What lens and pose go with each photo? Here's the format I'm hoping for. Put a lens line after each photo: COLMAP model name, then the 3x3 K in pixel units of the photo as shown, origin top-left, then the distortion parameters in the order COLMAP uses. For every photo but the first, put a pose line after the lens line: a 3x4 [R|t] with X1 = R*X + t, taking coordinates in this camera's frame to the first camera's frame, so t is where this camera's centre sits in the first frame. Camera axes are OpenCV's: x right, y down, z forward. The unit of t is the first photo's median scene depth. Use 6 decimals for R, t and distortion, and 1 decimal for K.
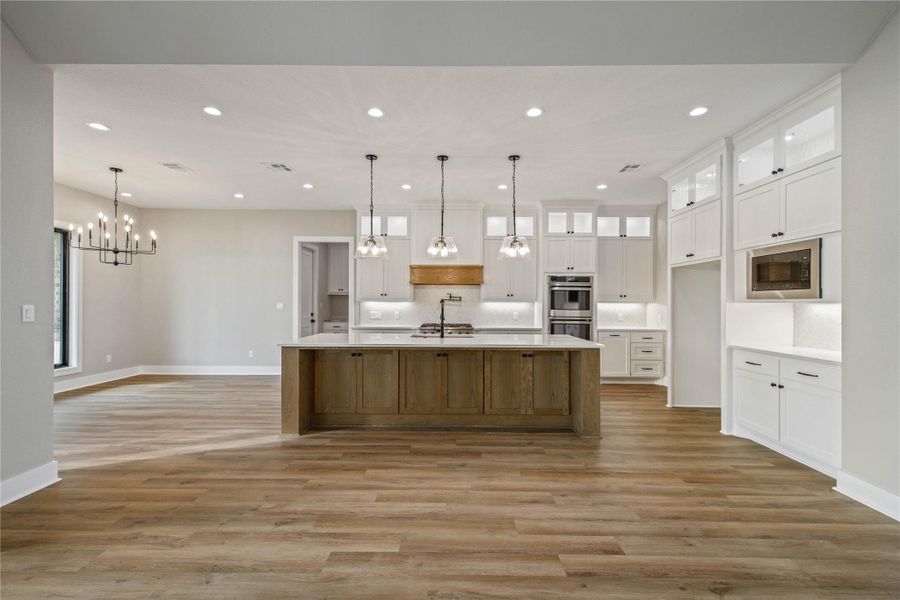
lens RADIAL K [[385.7, 0, 452.4], [0, 385.7, 300.8], [0, 0, 1]] dist [0.009009, -0.002272]
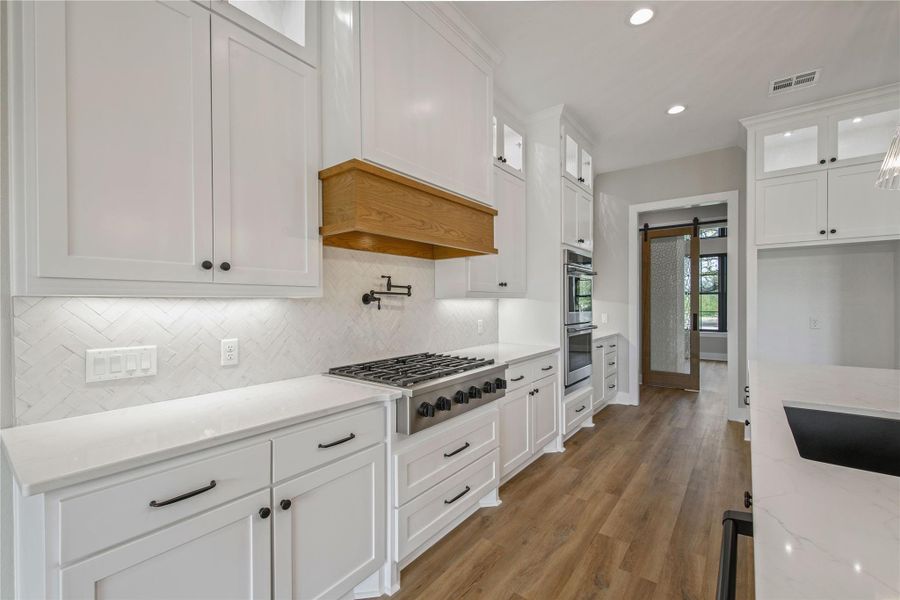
lens RADIAL K [[385.7, 0, 449.6], [0, 385.7, 305.6], [0, 0, 1]] dist [0.009009, -0.002272]
pose [[0.600259, -0.016990, 0.799625, -0.406665], [0.005578, 0.999839, 0.017057, 0.005342], [-0.799786, -0.005779, 0.600257, 1.134434]]
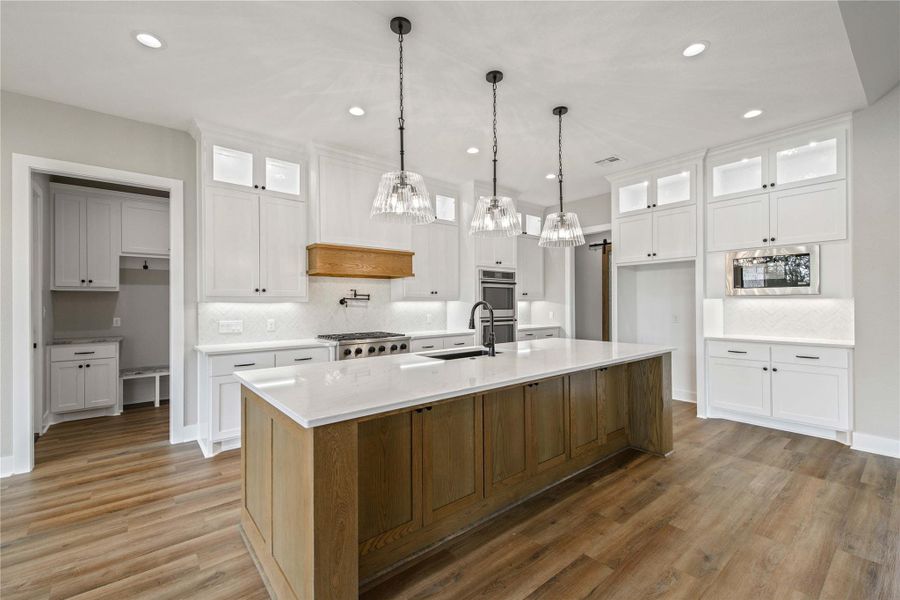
lens RADIAL K [[385.7, 0, 451.6], [0, 385.7, 297.7], [0, 0, 1]] dist [0.009009, -0.002272]
pose [[0.765200, -0.002632, 0.643787, -0.493938], [0.008663, 0.999943, -0.006208, 0.002243], [-0.643735, 0.010328, 0.765179, 0.549792]]
